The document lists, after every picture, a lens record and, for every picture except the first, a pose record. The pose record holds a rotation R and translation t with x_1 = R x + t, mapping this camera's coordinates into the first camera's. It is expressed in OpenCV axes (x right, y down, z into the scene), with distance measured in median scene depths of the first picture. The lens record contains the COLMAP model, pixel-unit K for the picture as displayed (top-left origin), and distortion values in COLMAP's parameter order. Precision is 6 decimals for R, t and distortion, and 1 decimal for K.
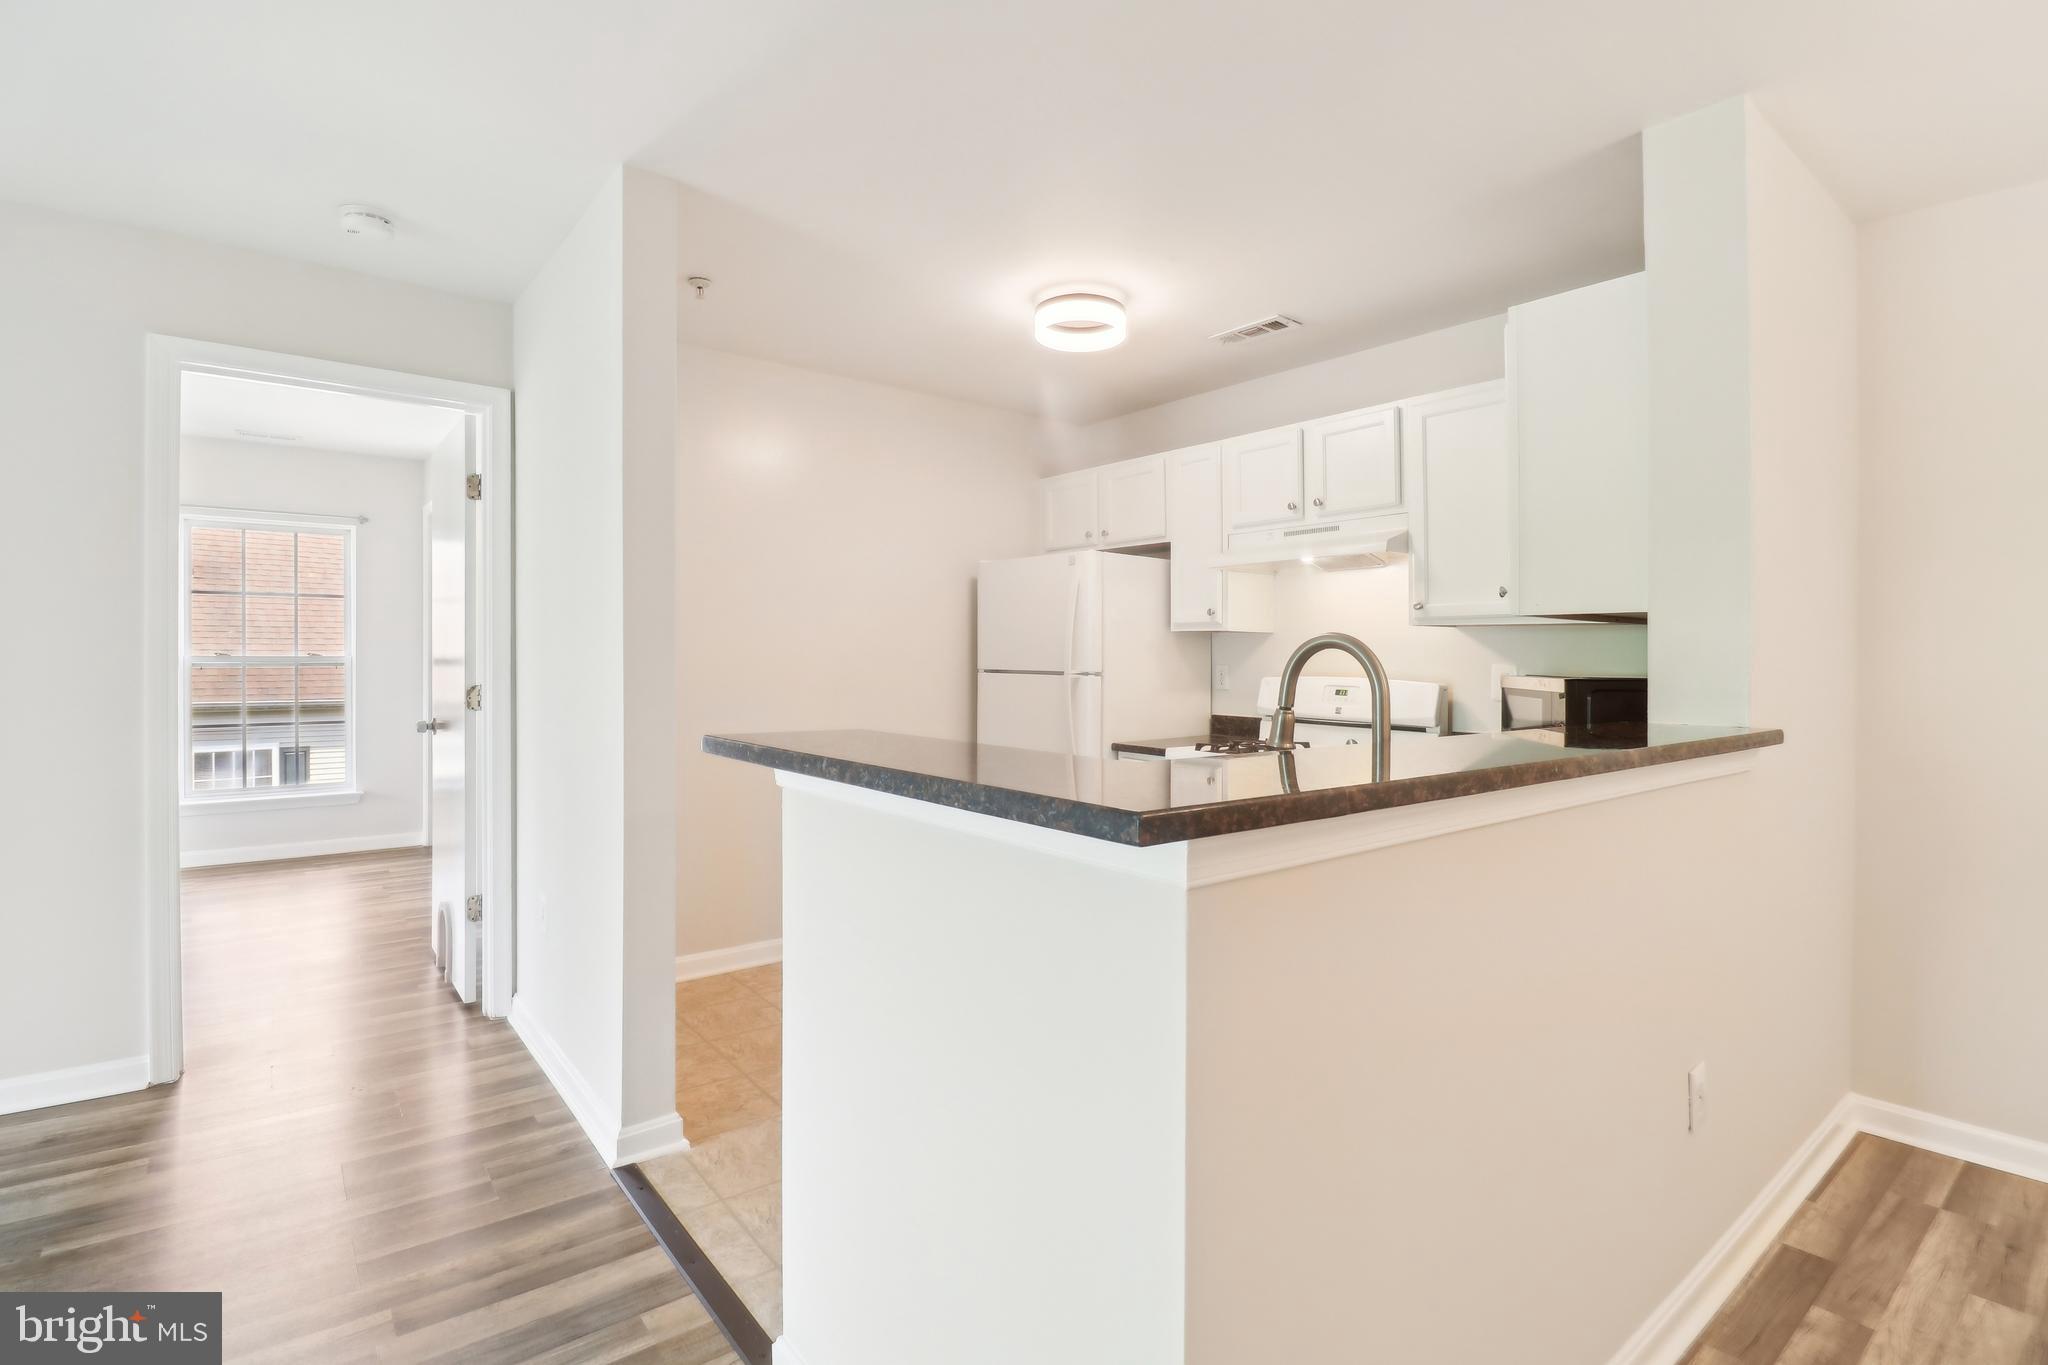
lens RADIAL K [[967.8, 0, 1019.7], [0, 967.8, 663.7], [0, 0, 1]] dist [-0.001817, -0.000350]
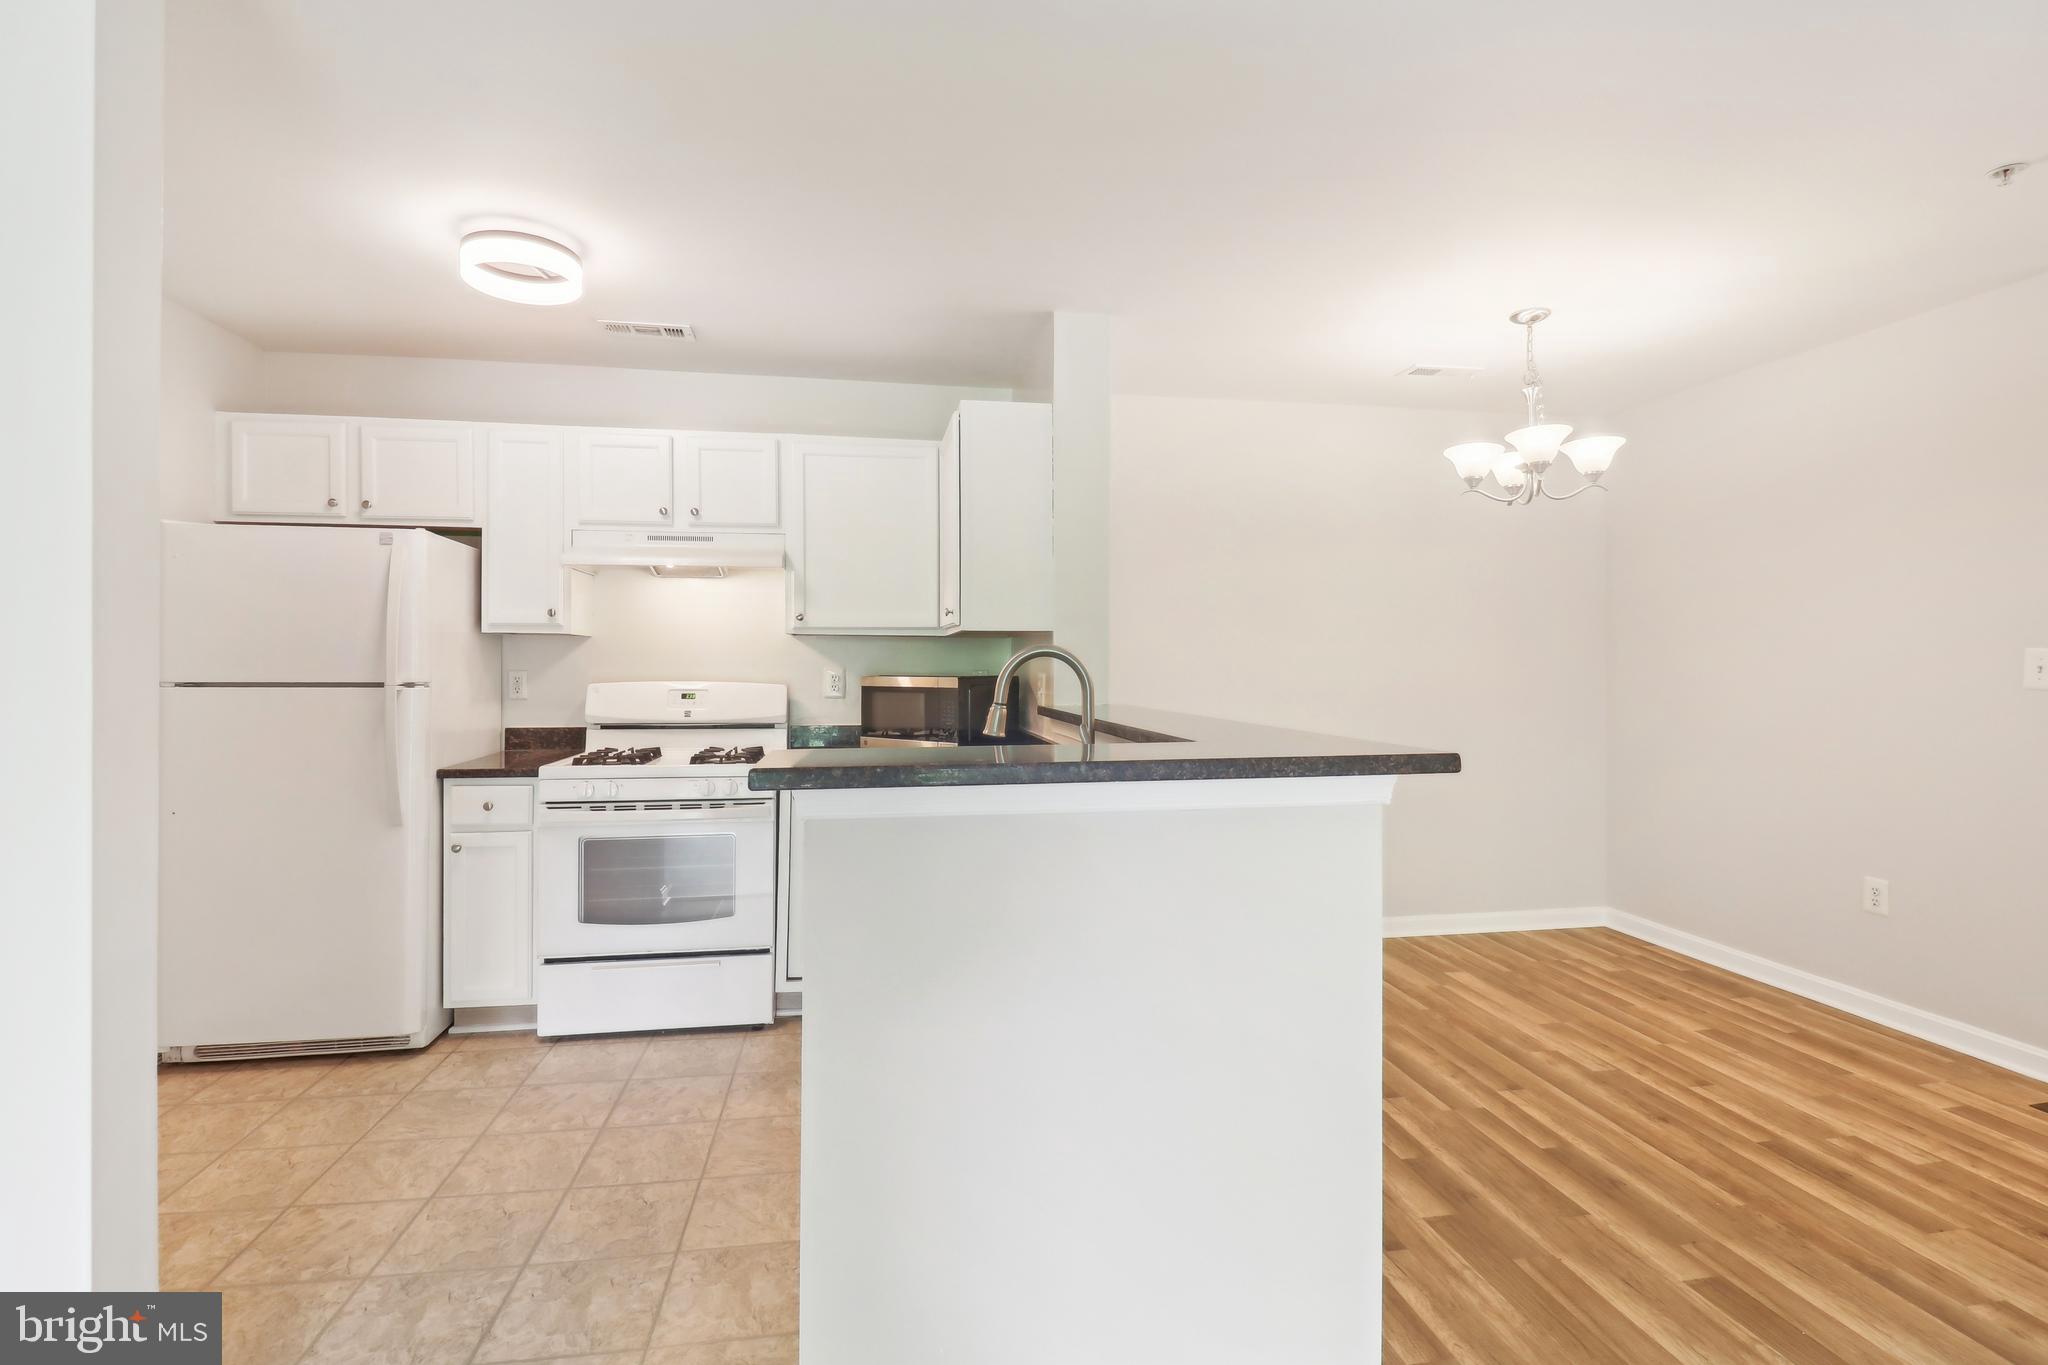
lens RADIAL K [[977.0, 0, 1027.6], [0, 977.0, 652.6], [0, 0, 1]] dist [0.000186, -0.011308]
pose [[0.477522, 0.002426, 0.878617, -0.417811], [0.007525, 0.999948, -0.006851, -0.006840], [-0.878588, 0.009883, 0.477479, 0.184054]]
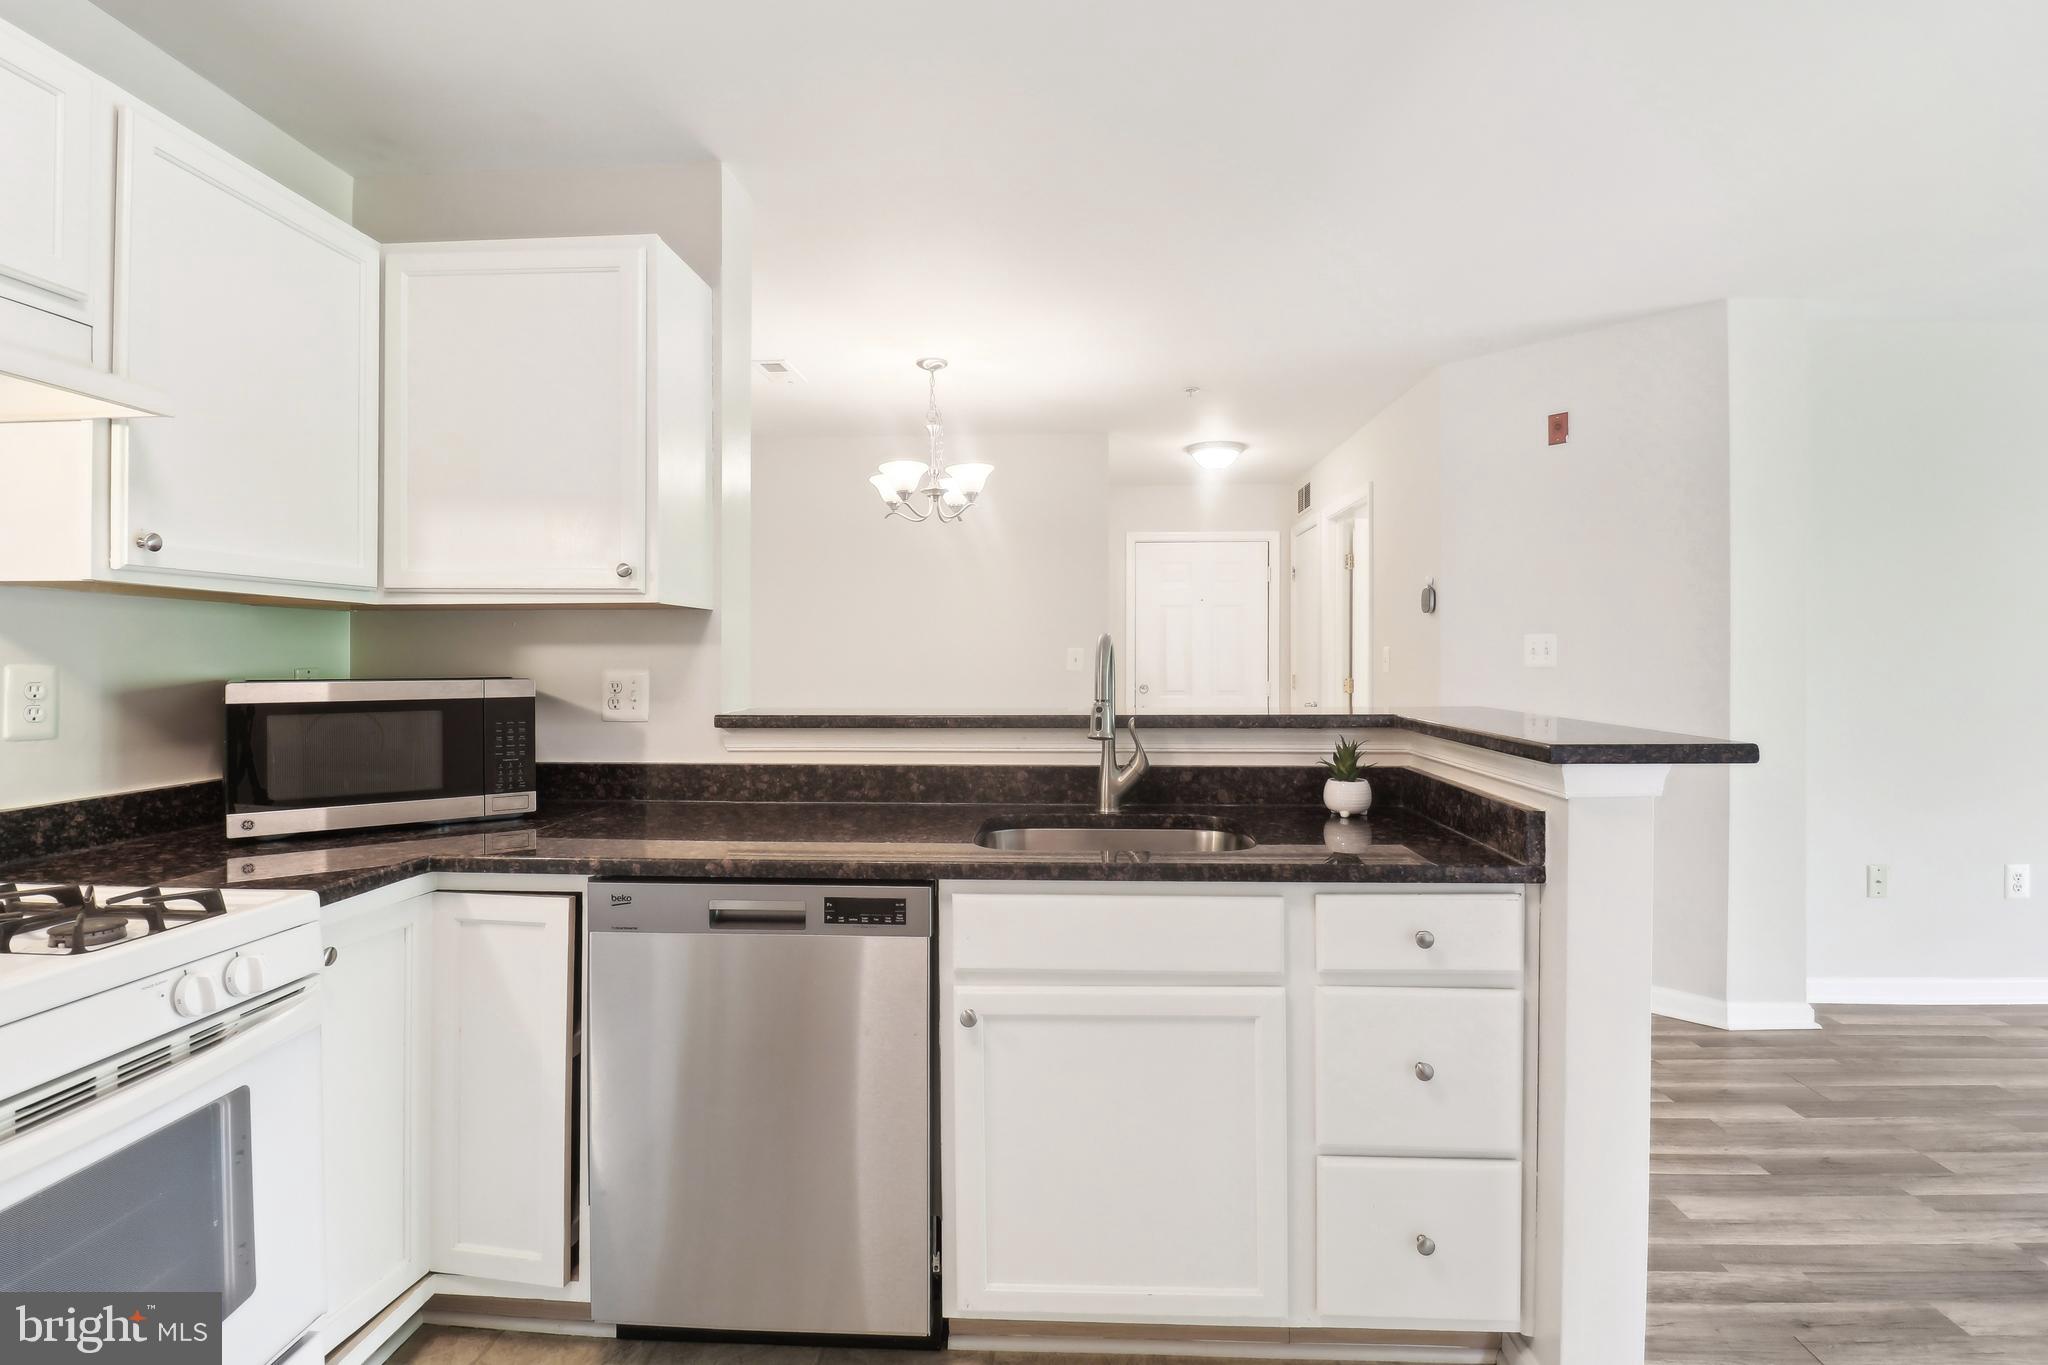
lens RADIAL K [[967.8, 0, 1019.7], [0, 967.8, 663.7], [0, 0, 1]] dist [-0.001817, -0.000350]
pose [[-0.745062, -0.007488, 0.666953, -0.190762], [0.001437, 0.999917, 0.012831, -0.005360], [-0.666994, 0.010518, -0.744989, 0.936150]]
